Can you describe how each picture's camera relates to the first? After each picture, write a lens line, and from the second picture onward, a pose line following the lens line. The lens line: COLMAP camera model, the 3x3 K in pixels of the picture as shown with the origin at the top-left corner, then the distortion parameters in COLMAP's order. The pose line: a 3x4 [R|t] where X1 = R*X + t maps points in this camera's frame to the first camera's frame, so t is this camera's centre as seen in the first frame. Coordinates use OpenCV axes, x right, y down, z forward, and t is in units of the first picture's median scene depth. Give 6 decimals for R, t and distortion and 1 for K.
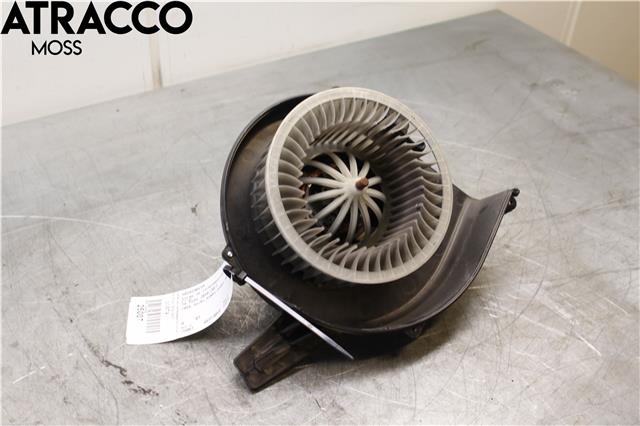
lens RADIAL K [[729.1, 0, 318.7], [0, 729.1, 214.4], [0, 0, 1]] dist [-0.053698, 0.000000]
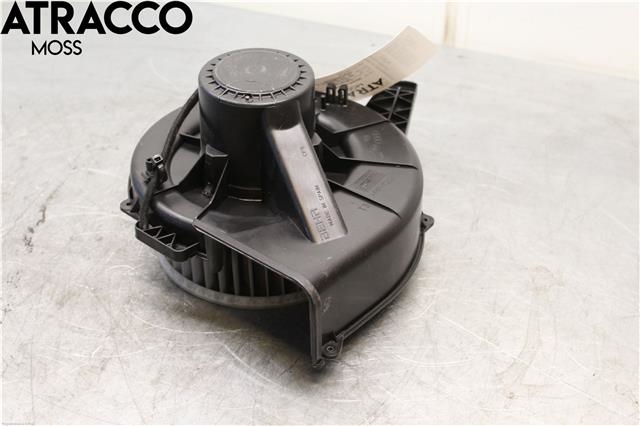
lens RADIAL K [[979.1, 0, 315.6], [0, 979.1, 213.5], [0, 0, 1]] dist [0.013350, 0.000000]
pose [[0.567964, 0.444935, -0.692423, 0.784617], [-0.488671, 0.859249, 0.151298, -0.160384], [0.662282, 0.252435, 0.705449, 0.282430]]
